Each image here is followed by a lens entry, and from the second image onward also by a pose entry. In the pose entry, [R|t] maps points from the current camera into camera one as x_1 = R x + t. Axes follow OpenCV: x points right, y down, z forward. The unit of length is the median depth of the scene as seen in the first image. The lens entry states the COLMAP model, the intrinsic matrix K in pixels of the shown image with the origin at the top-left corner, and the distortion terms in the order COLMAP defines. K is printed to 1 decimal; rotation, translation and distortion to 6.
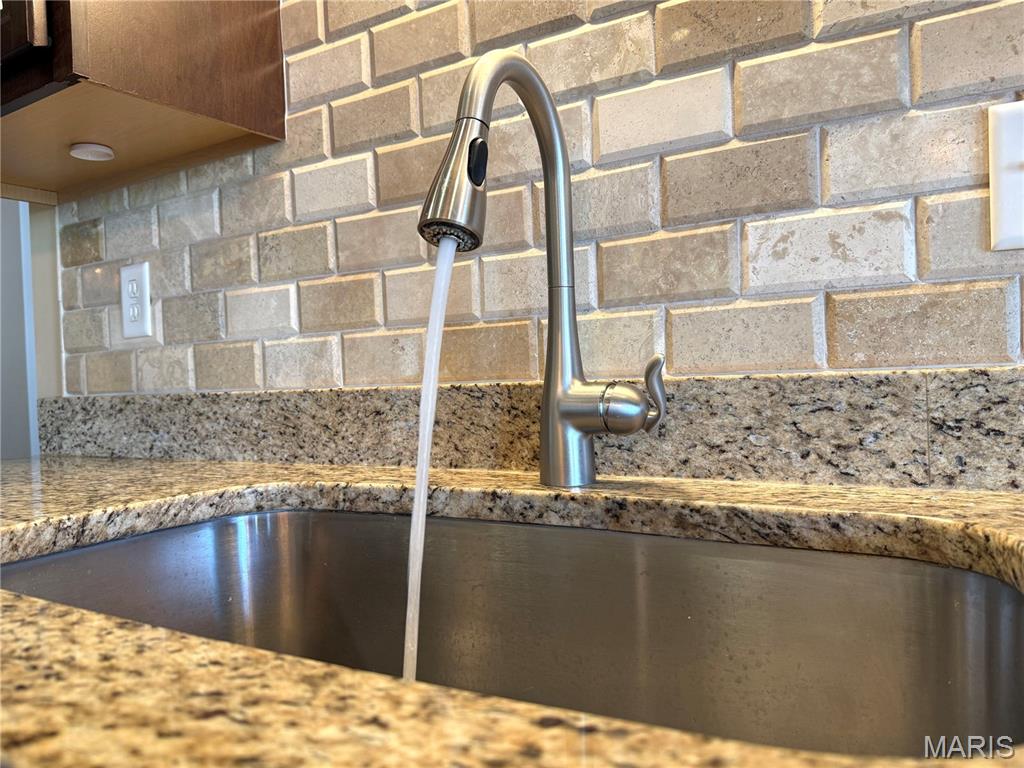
lens RADIAL K [[767.4, 0, 511.7], [0, 767.4, 387.5], [0, 0, 1]] dist [-0.007826, 0.000424]
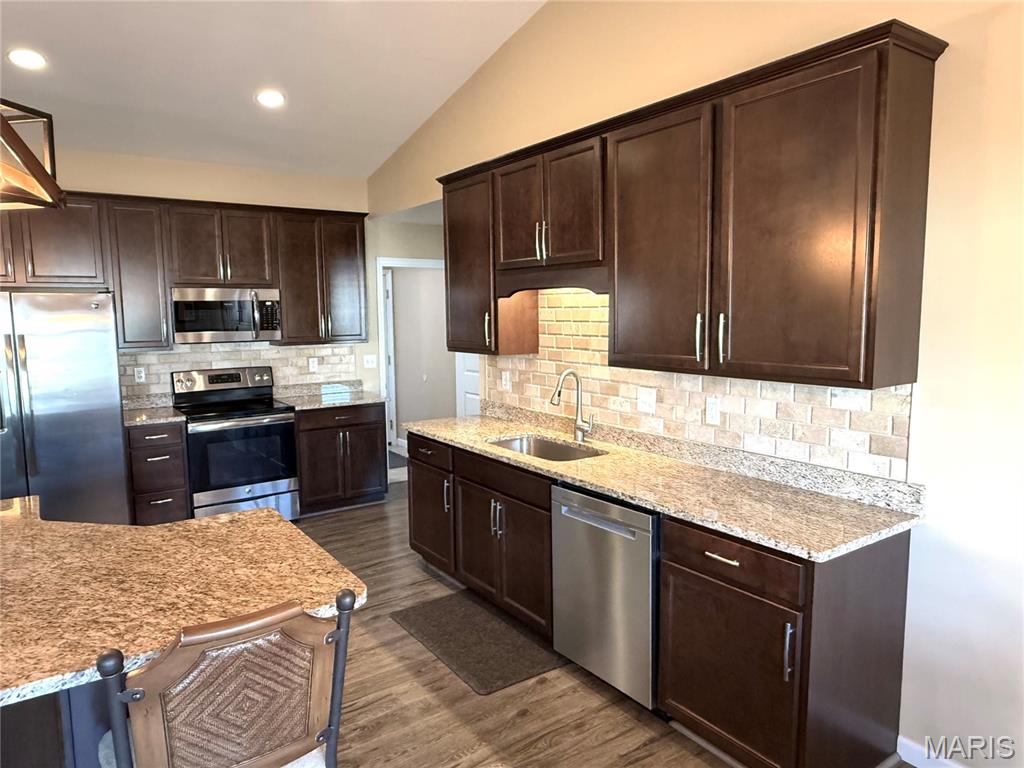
lens RADIAL K [[674.8, 0, 512.5], [0, 674.8, 383.9], [0, 0, 1]] dist [-0.002667, 0.000903]
pose [[0.915397, 0.076448, -0.395227, 1.088995], [-0.031282, 0.992342, 0.119494, -0.599070], [0.401336, -0.097021, 0.910778, -2.551630]]
